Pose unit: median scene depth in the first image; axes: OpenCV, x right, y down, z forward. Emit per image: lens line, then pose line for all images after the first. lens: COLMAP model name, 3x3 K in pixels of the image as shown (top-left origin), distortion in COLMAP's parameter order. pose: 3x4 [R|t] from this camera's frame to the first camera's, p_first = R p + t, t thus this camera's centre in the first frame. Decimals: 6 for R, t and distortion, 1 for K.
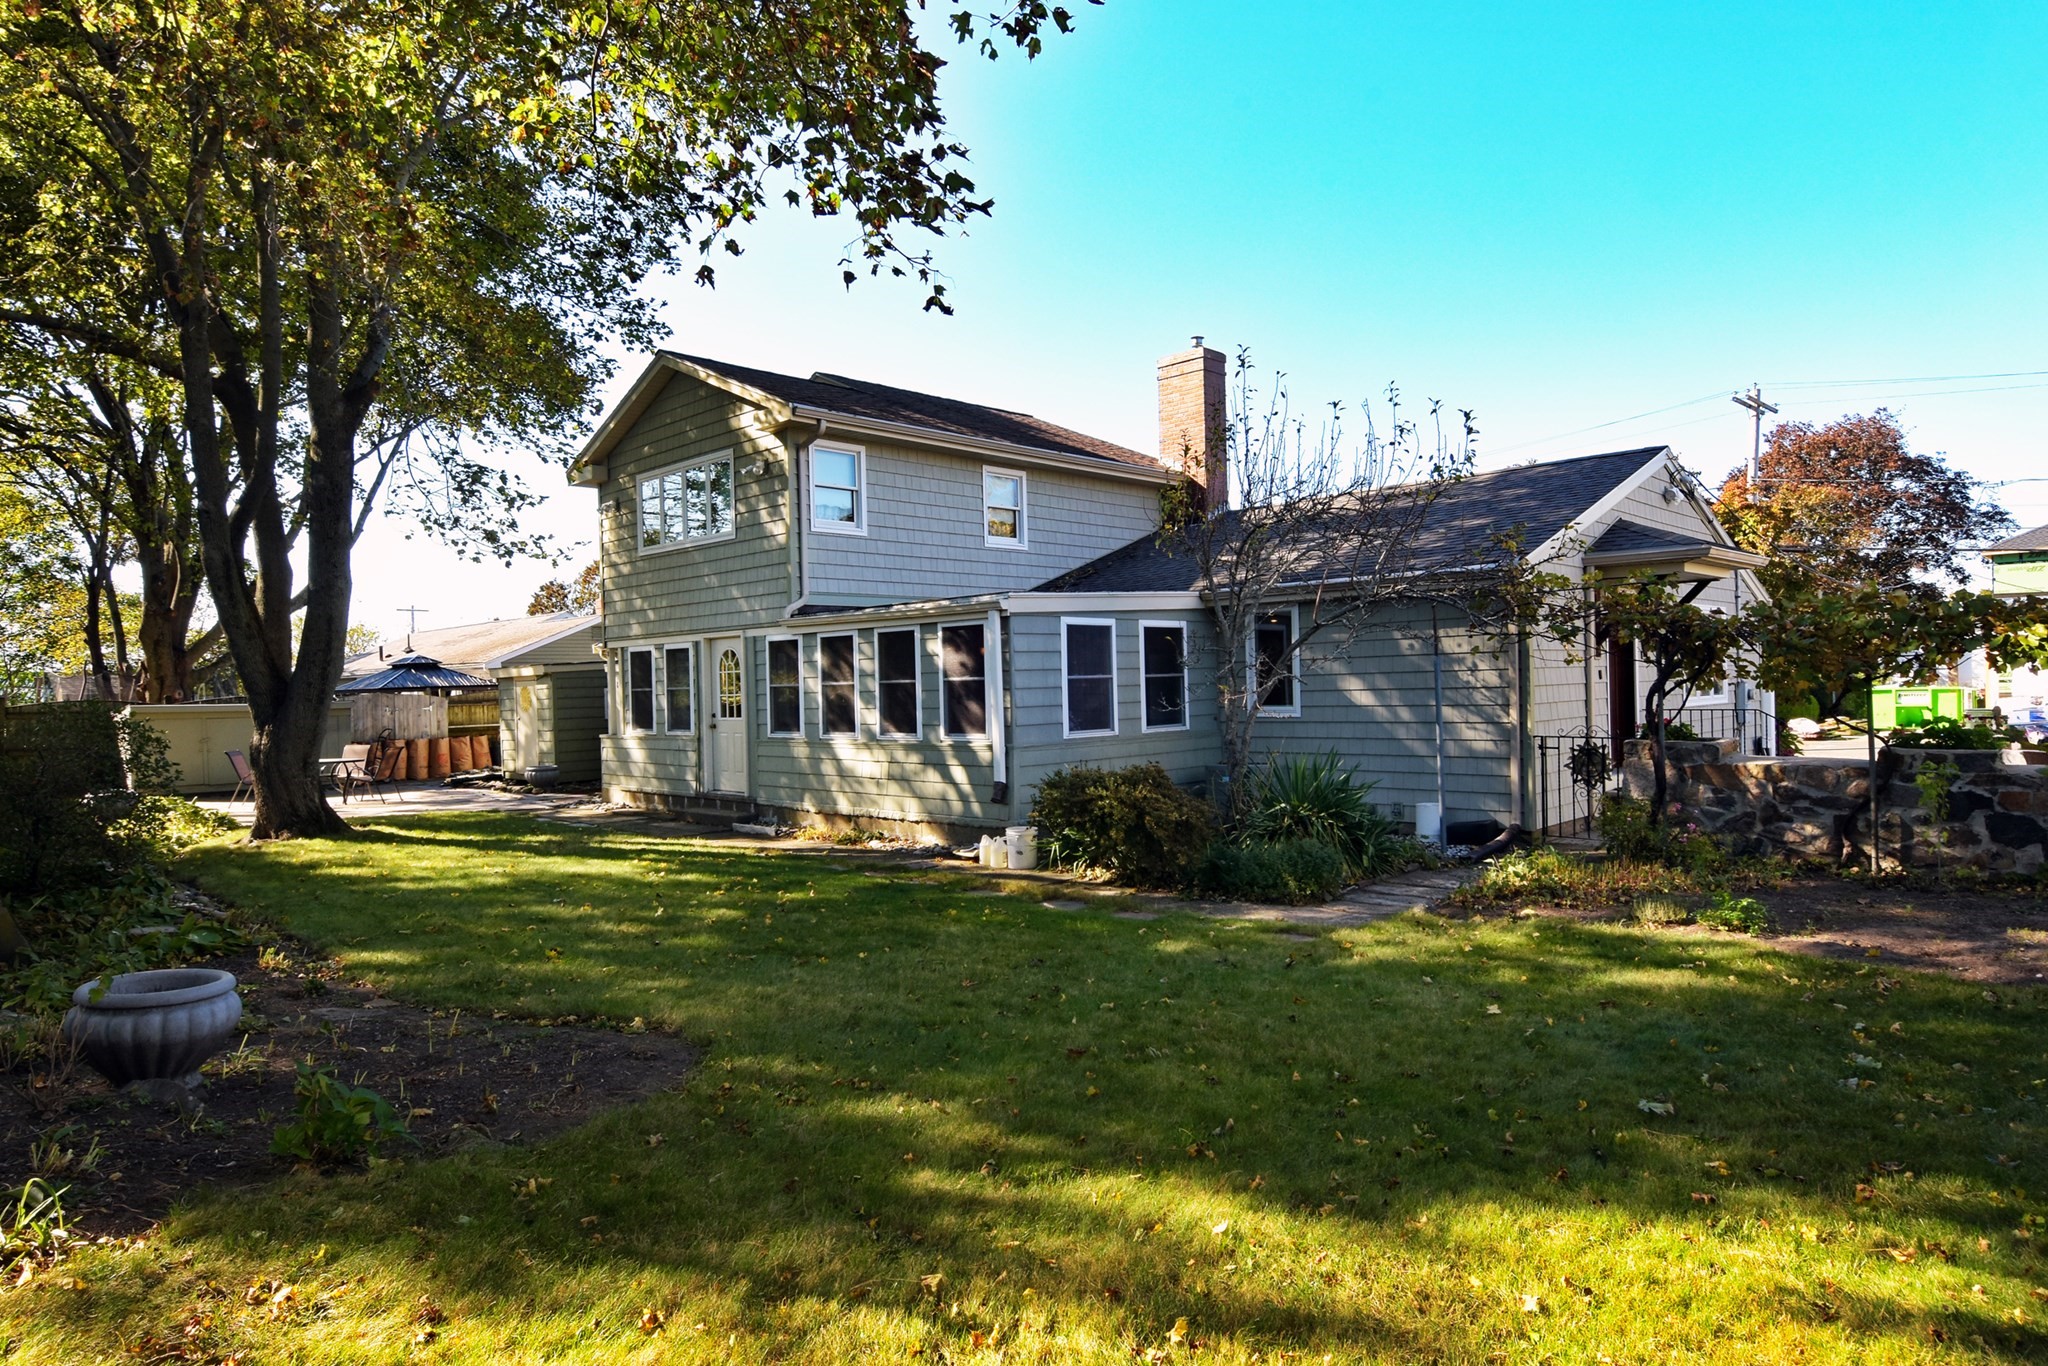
lens RADIAL K [[1116.0, 0, 1024.0], [0, 1116.0, 683.0], [0, 0, 1]] dist [-0.002048, 0.000027]
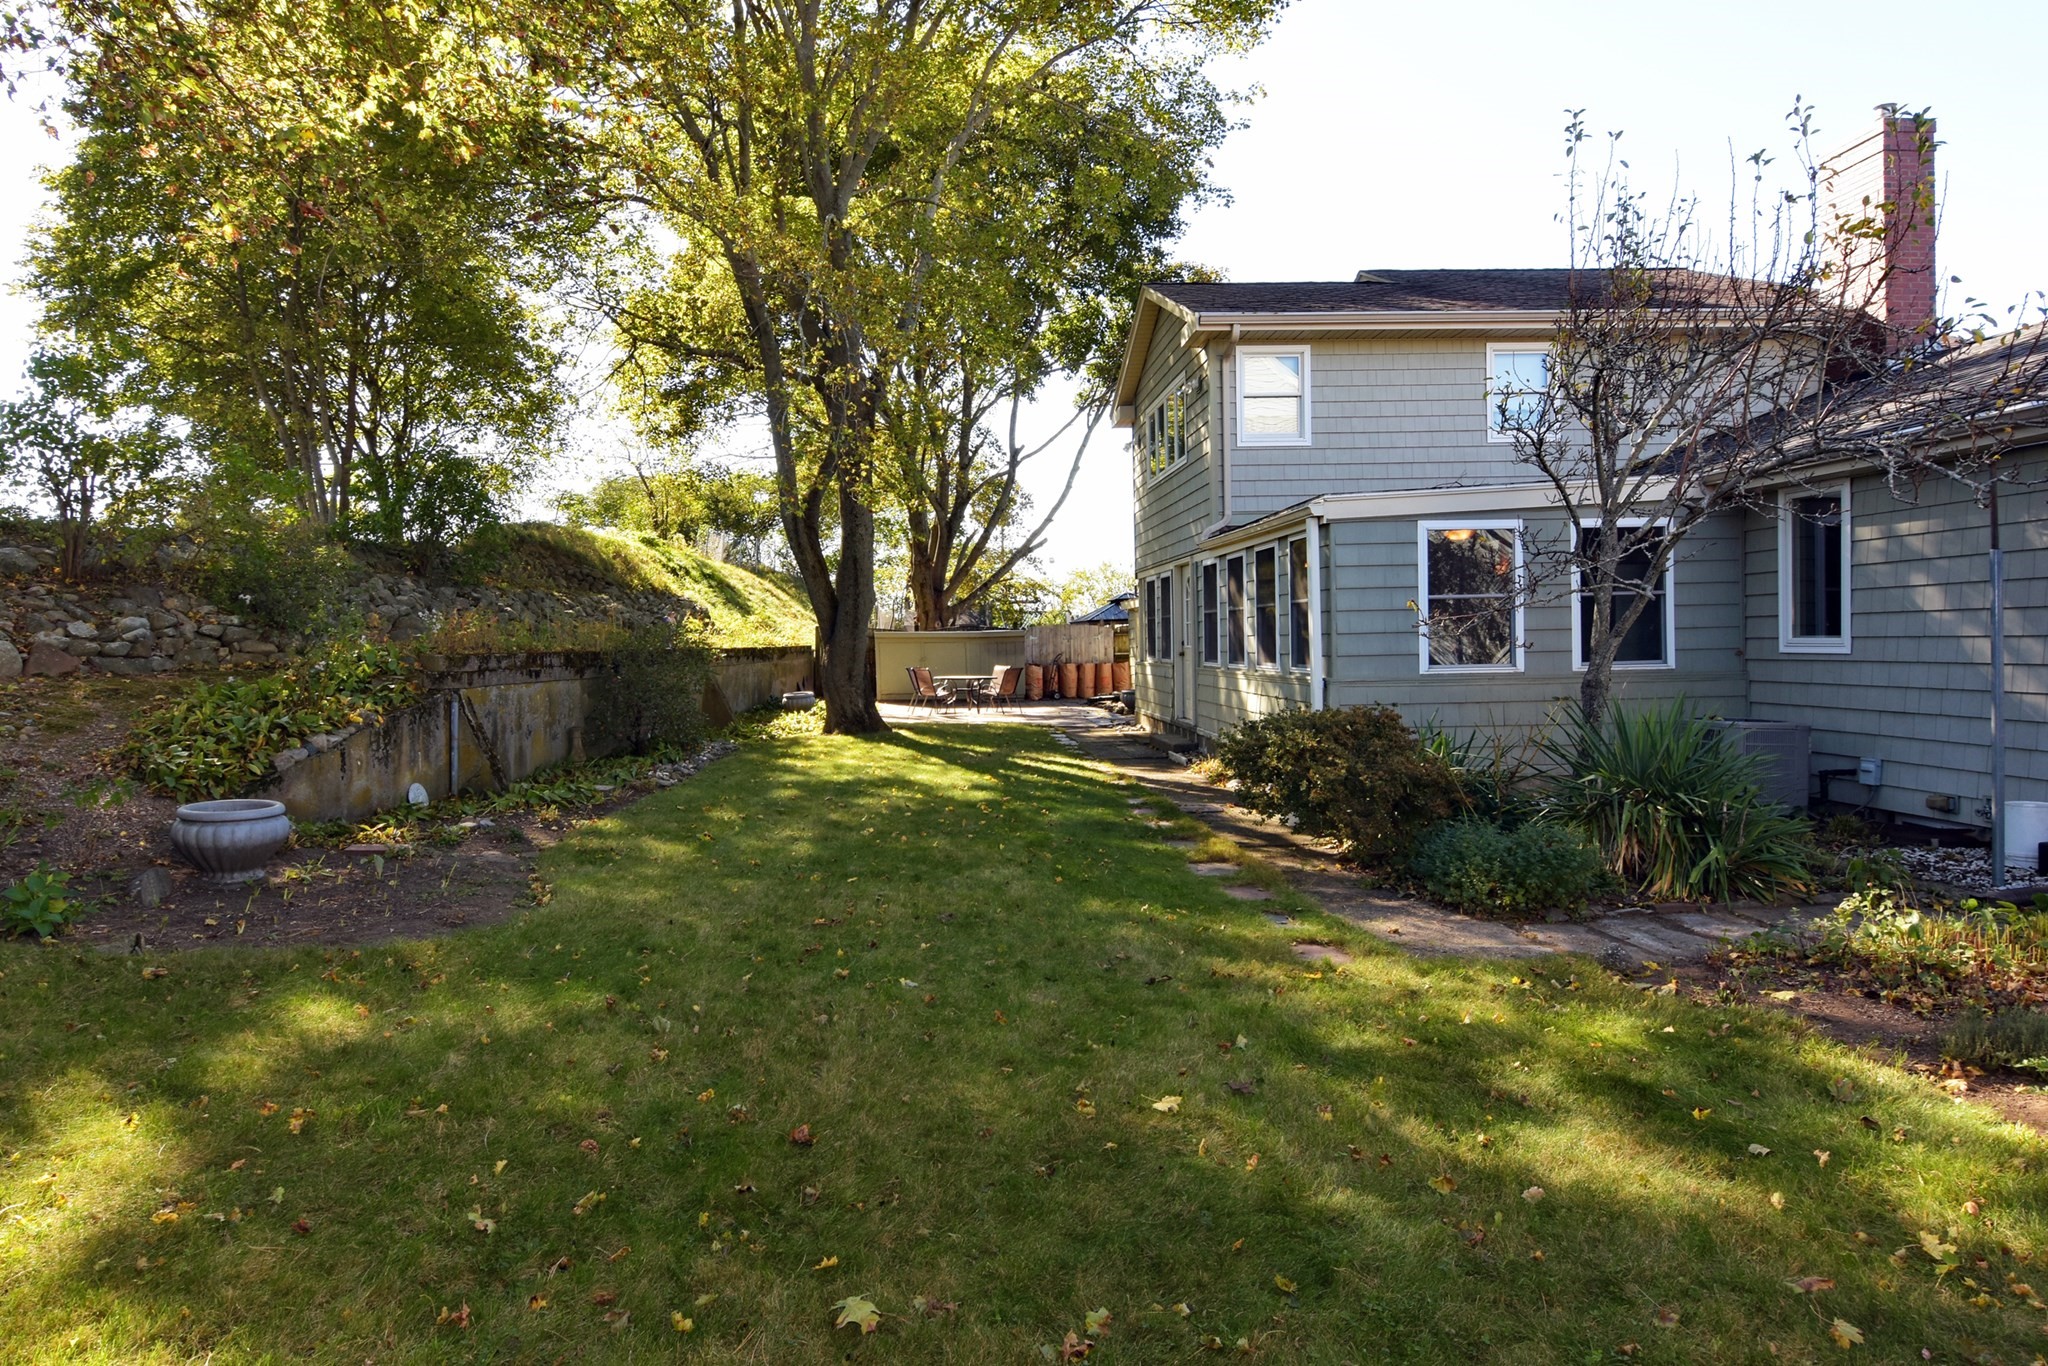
lens RADIAL K [[1088.8, 0, 1024.0], [0, 1088.8, 683.0], [0, 0, 1]] dist [-0.005850, -0.000039]
pose [[0.760154, 0.035633, -0.648765, 0.256411], [0.002860, 0.998302, 0.058183, 0.007741], [0.649737, -0.046083, 0.758761, 0.170881]]
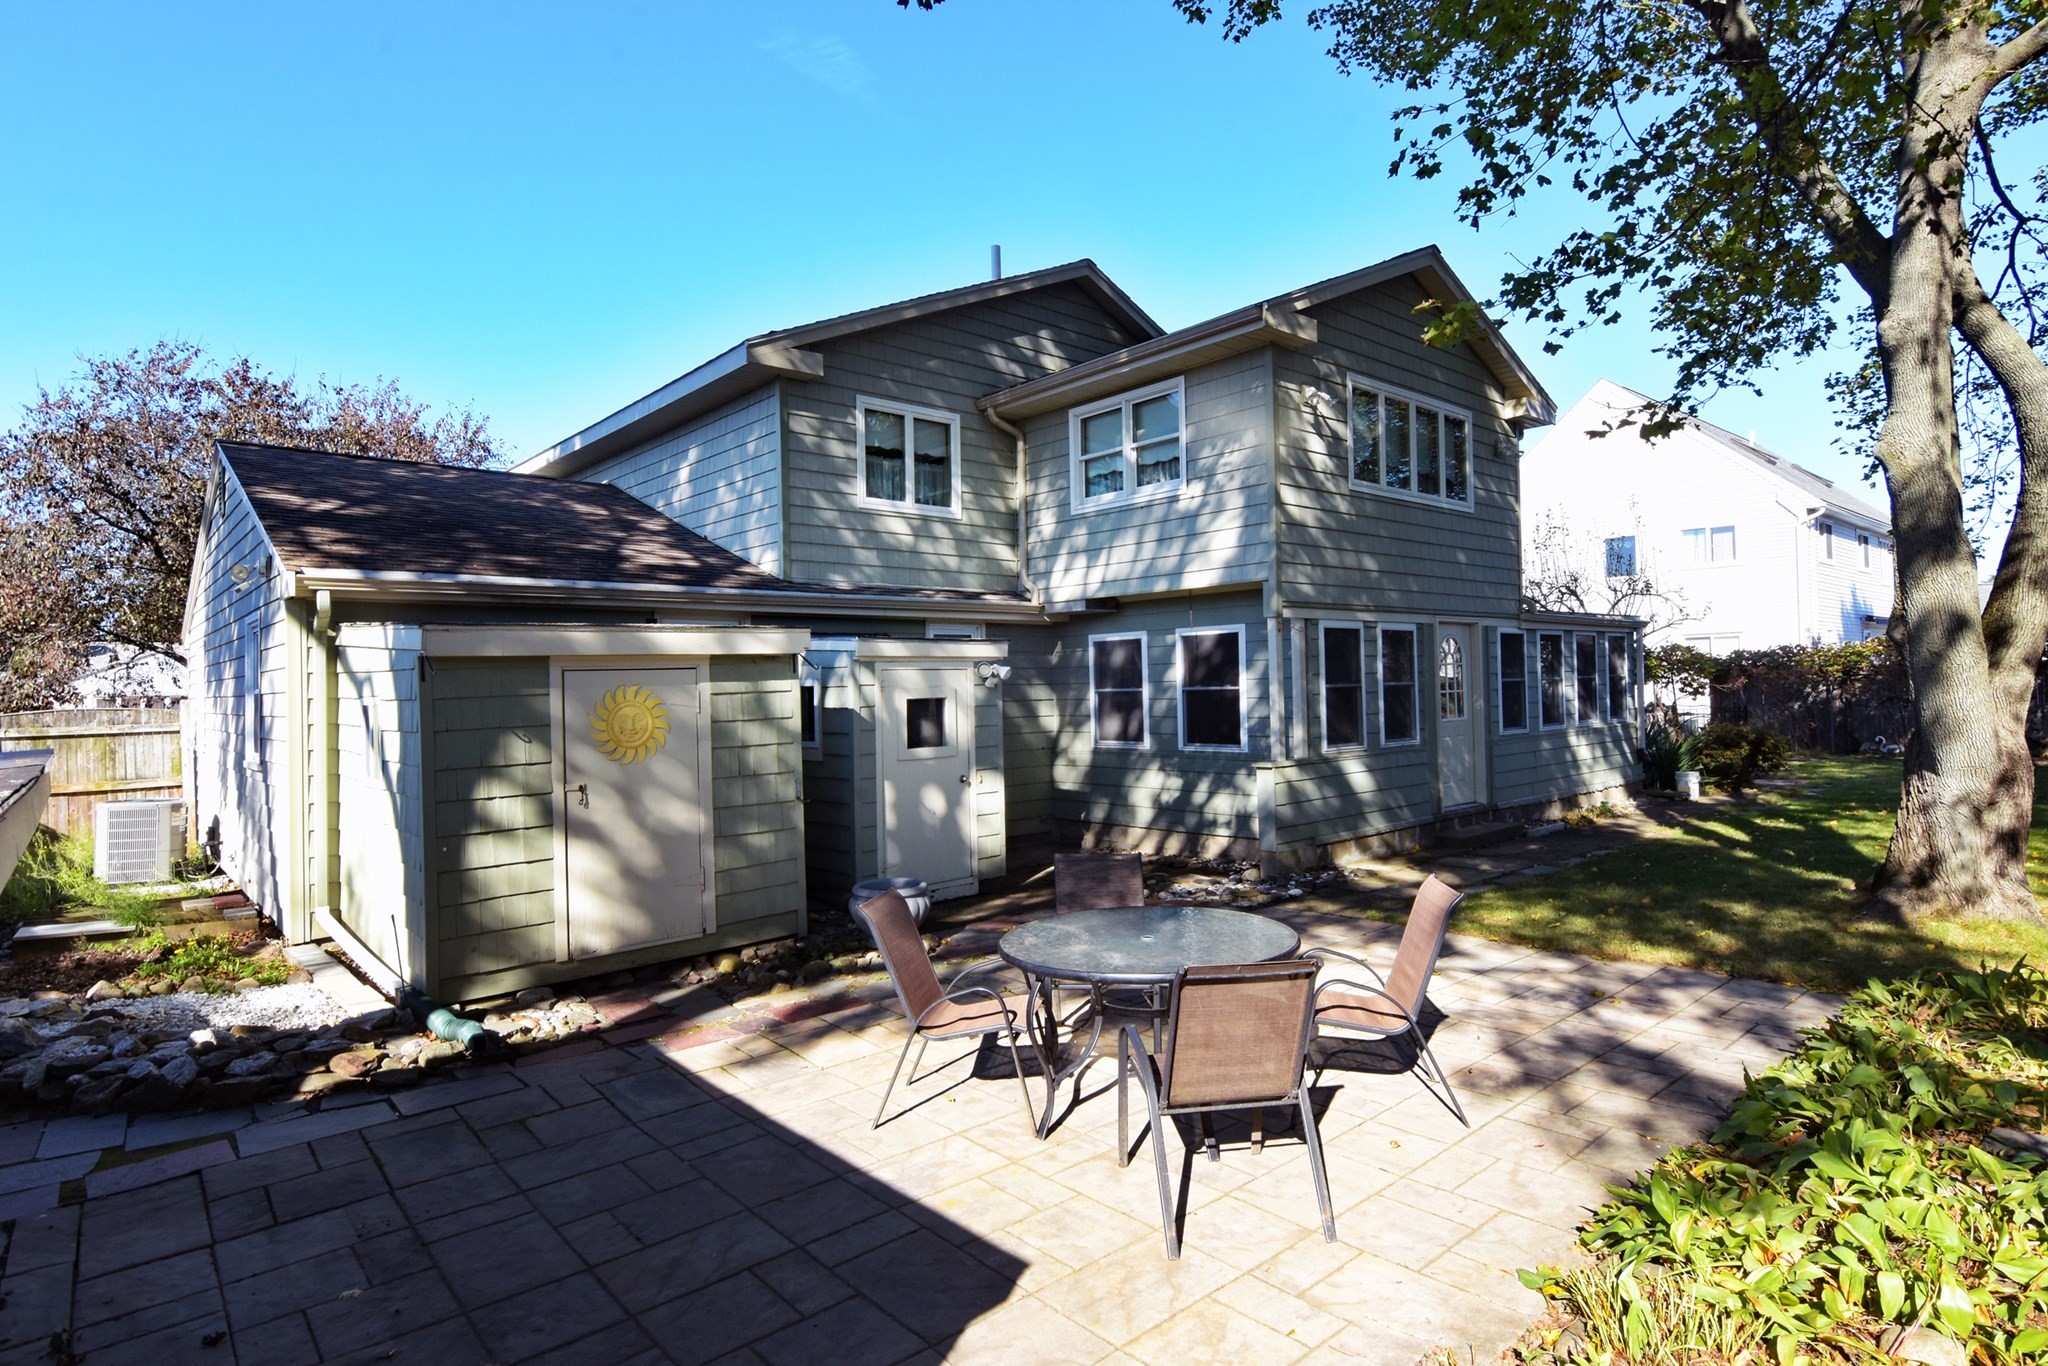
lens RADIAL K [[1088.8, 0, 1024.0], [0, 1088.8, 683.0], [0, 0, 1]] dist [-0.005850, -0.000039]
pose [[0.073706, 0.021908, 0.997039, -1.209881], [0.023081, 0.999453, -0.023668, 0.018577], [-0.997013, 0.024757, 0.073160, 1.365026]]
